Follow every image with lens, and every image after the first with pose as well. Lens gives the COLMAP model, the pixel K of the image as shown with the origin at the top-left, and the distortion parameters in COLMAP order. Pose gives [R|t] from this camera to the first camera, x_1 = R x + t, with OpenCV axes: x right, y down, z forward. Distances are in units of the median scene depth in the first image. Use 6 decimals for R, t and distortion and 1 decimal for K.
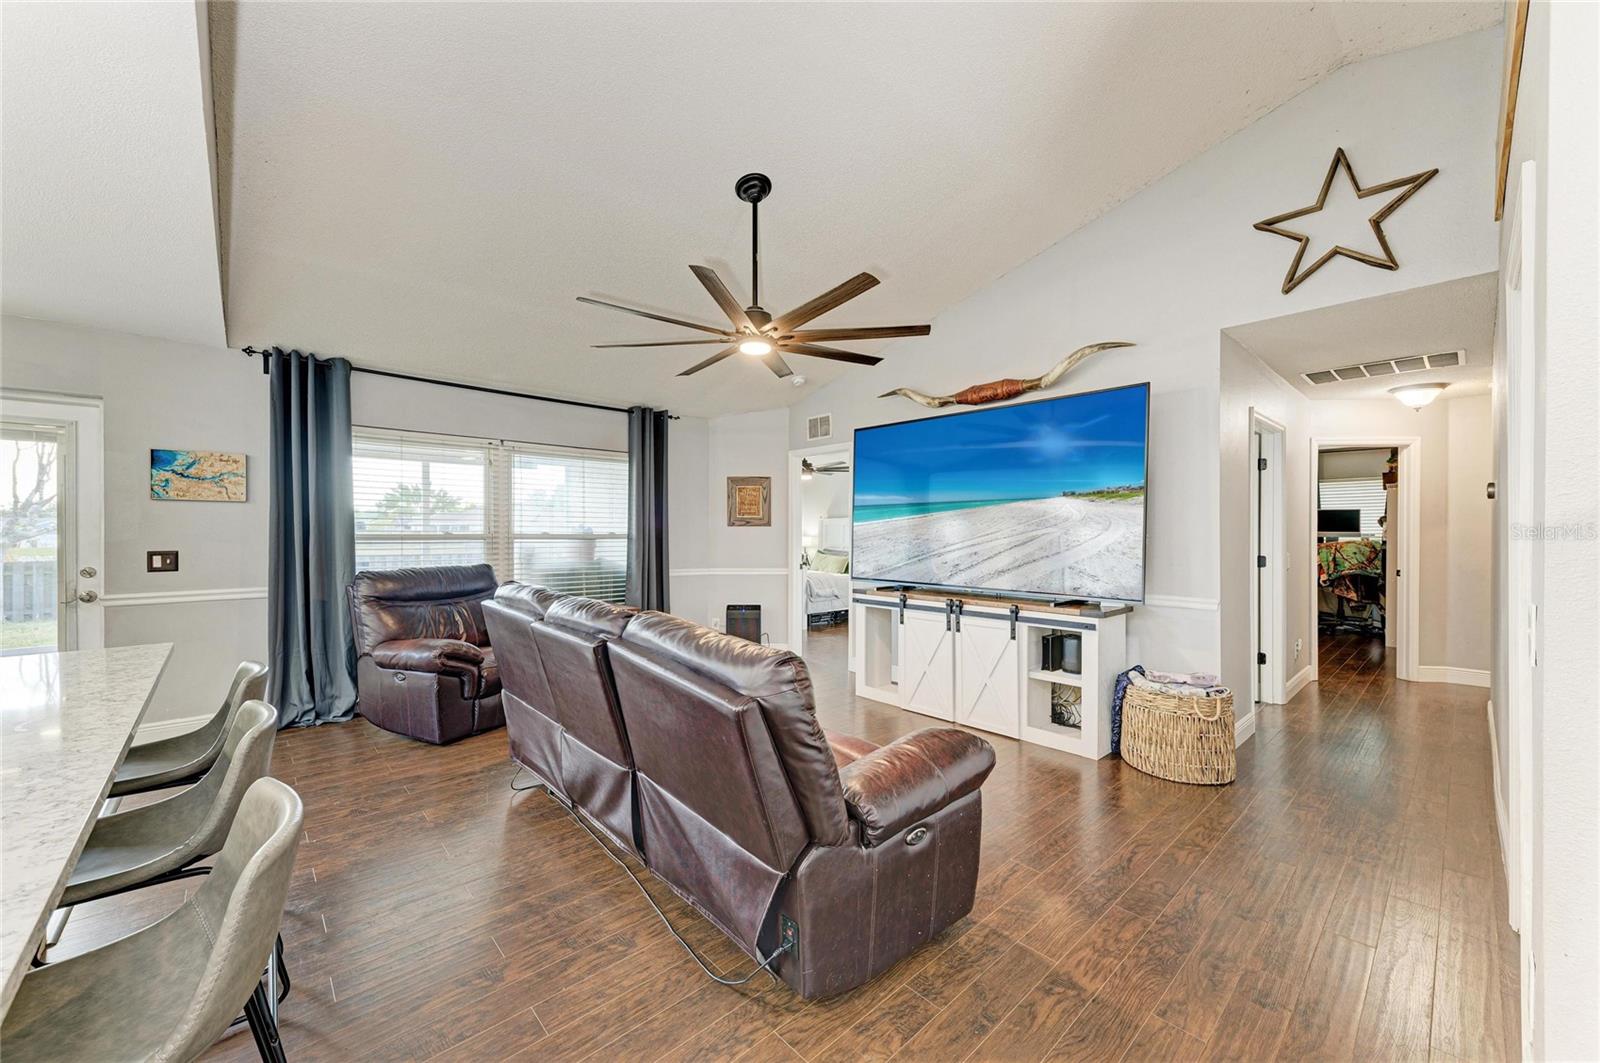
lens RADIAL K [[613.0, 0, 785.3], [0, 613.0, 539.4], [0, 0, 1]] dist [0.030430, -0.002215]
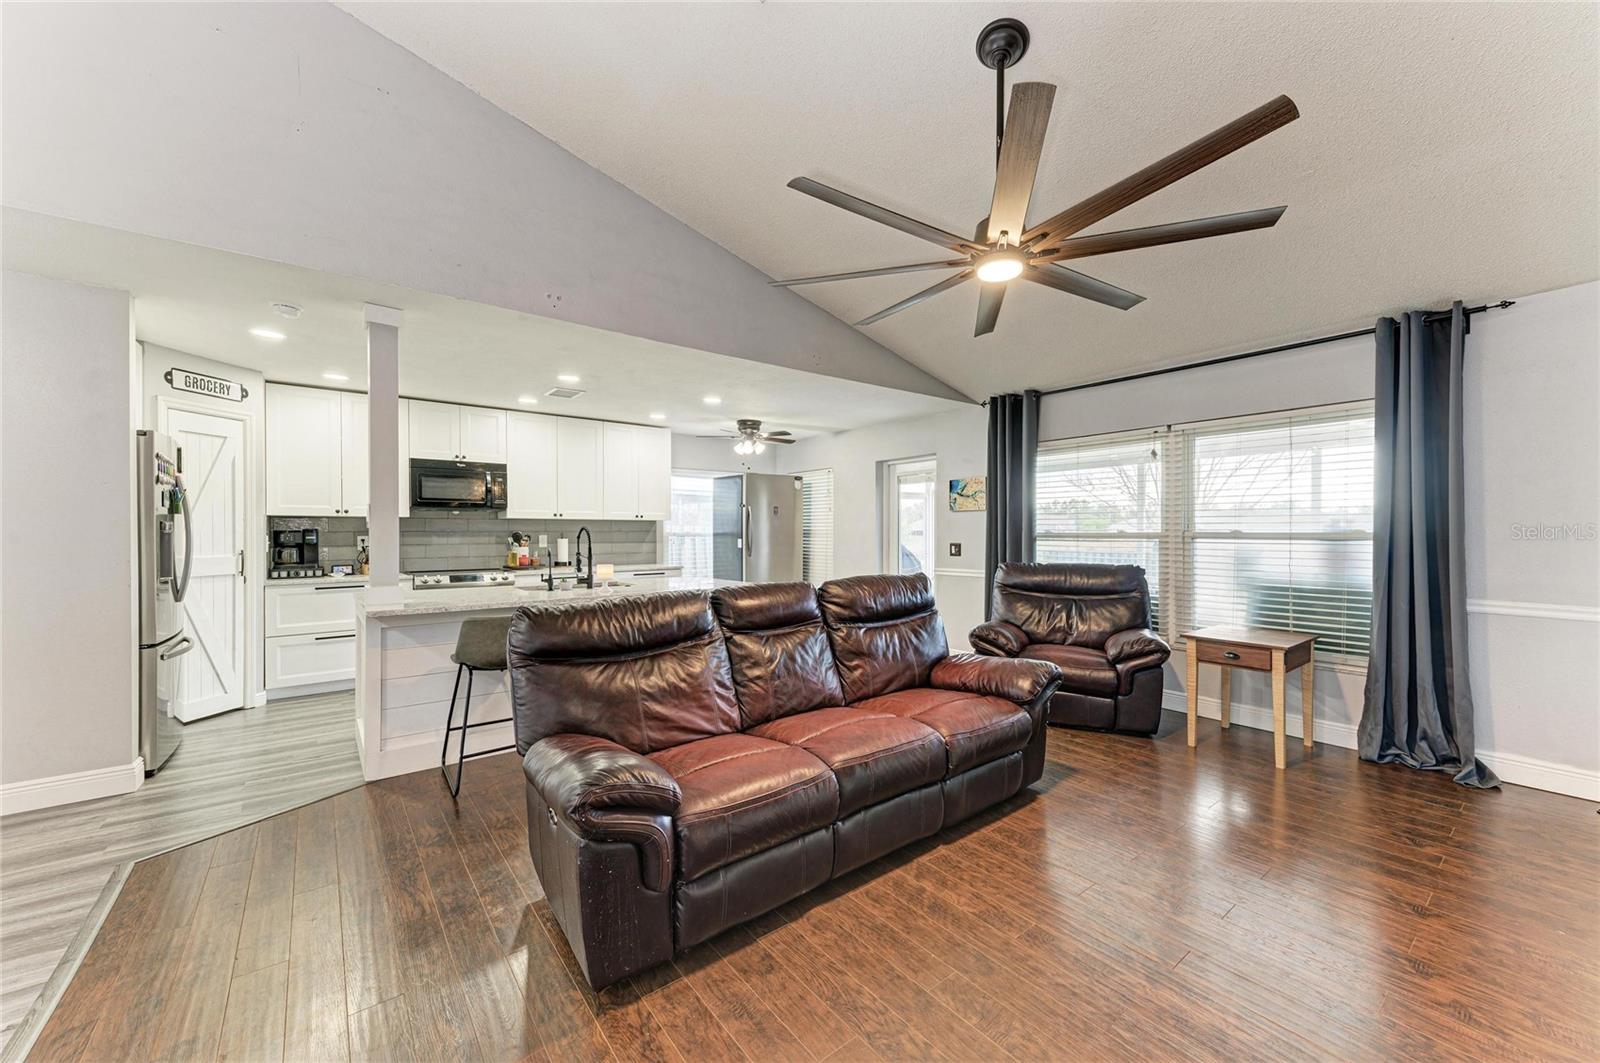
lens RADIAL K [[613.0, 0, 801.7], [0, 613.0, 538.9], [0, 0, 1]] dist [0.030430, -0.002215]
pose [[-0.064763, 0.010644, -0.997844, 0.535689], [-0.010420, 0.999881, 0.011342, -0.004876], [0.997846, 0.011132, -0.064644, 0.627208]]
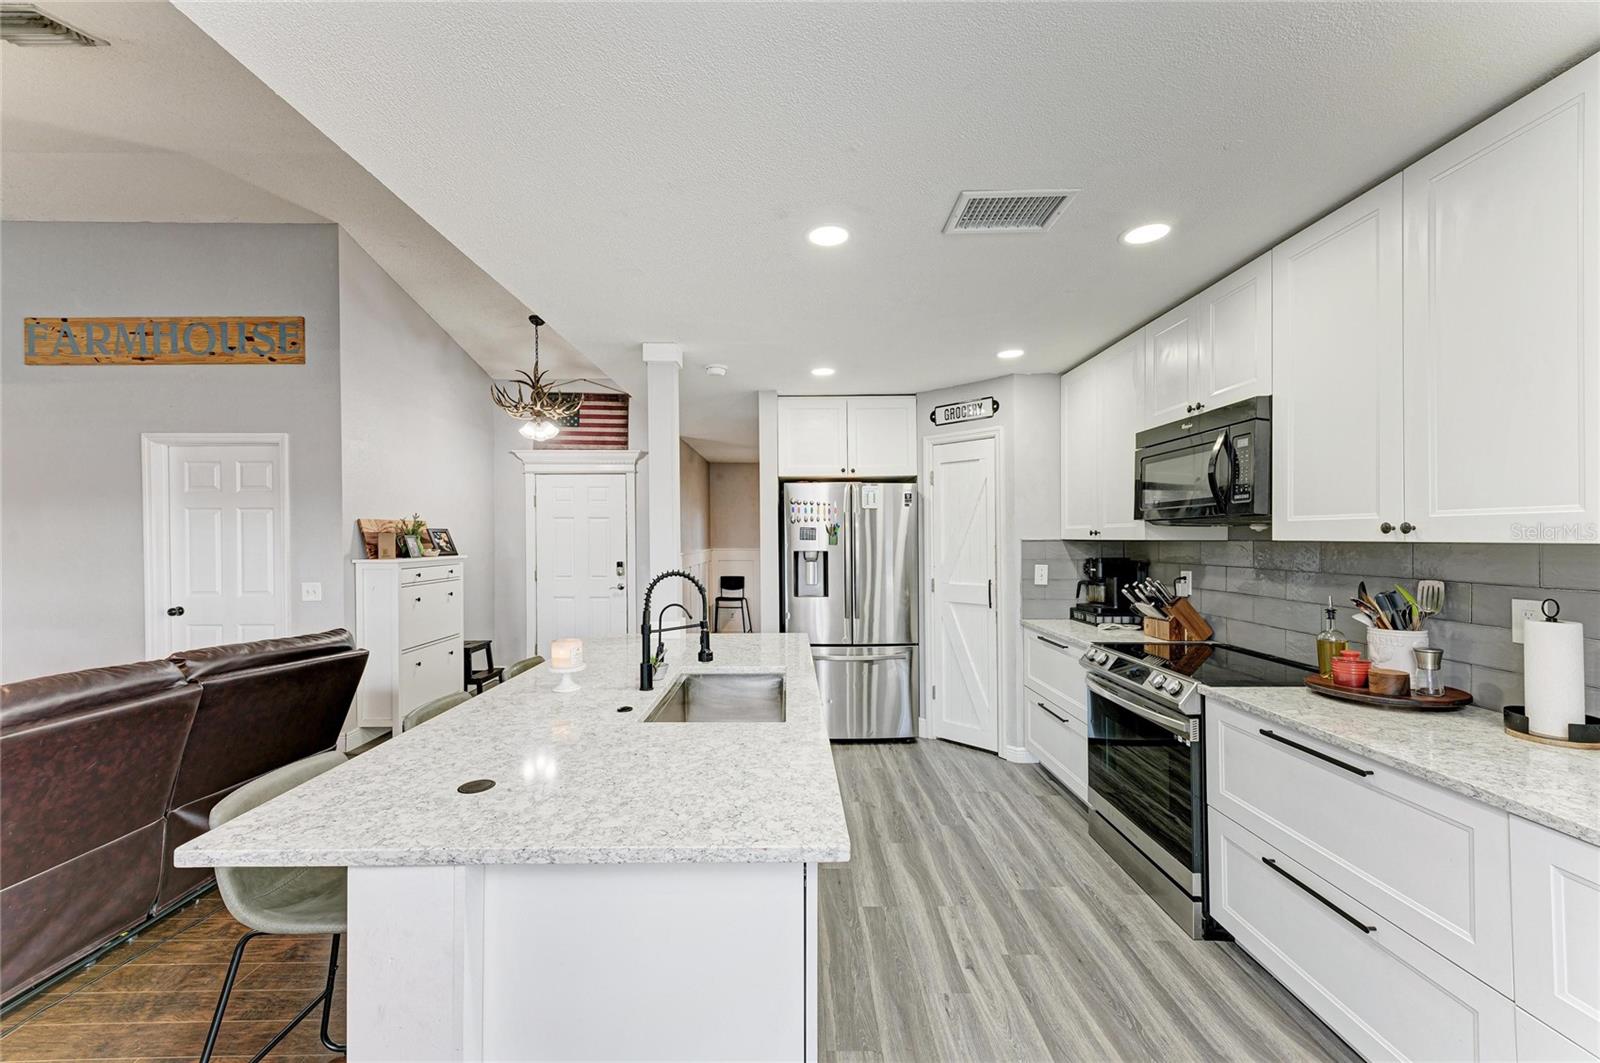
lens RADIAL K [[613.0, 0, 780.6], [0, 613.0, 532.5], [0, 0, 1]] dist [0.030430, -0.002215]
pose [[-0.727349, 0.005822, 0.686243, -0.842170], [0.010574, 0.999940, 0.002724, -0.040568], [-0.686186, 0.009237, -0.727368, 0.533556]]
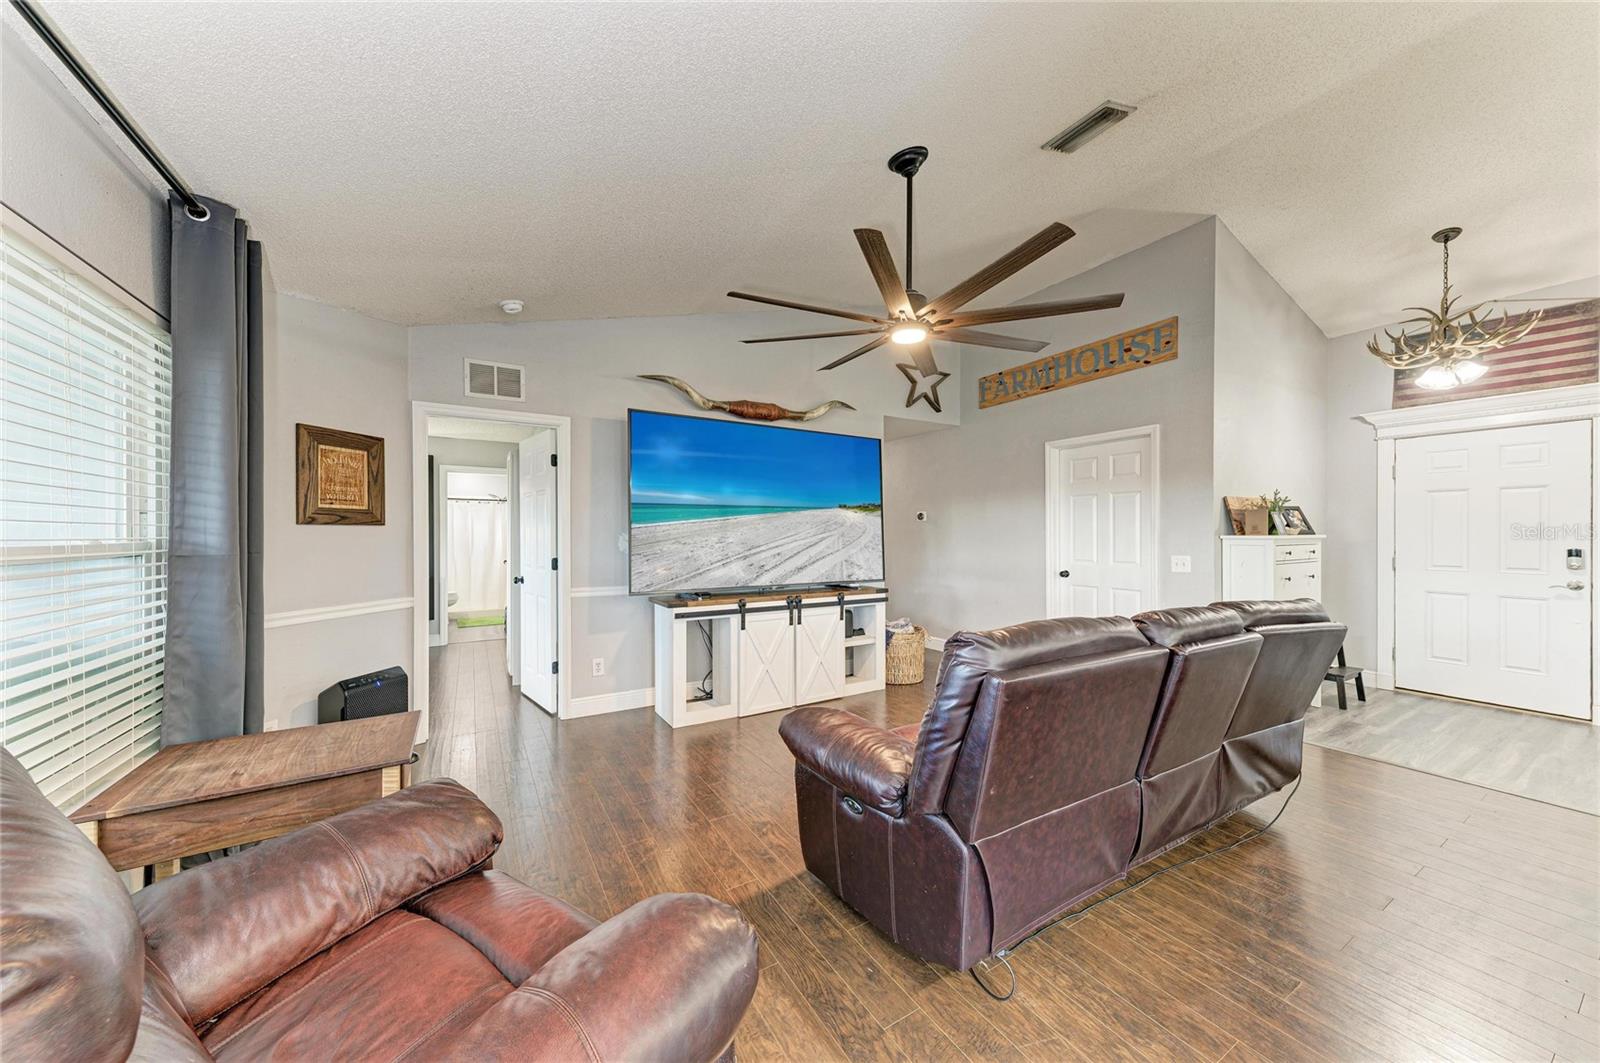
lens RADIAL K [[547.5, 0, 808.2], [0, 547.5, 534.5], [0, 0, 1]] dist [0.011351, 0.000269]
pose [[0.183618, -0.001938, 0.982996, -0.687970], [0.013515, 0.999909, -0.000553, -0.011914], [-0.982905, 0.013386, 0.183627, 0.790834]]
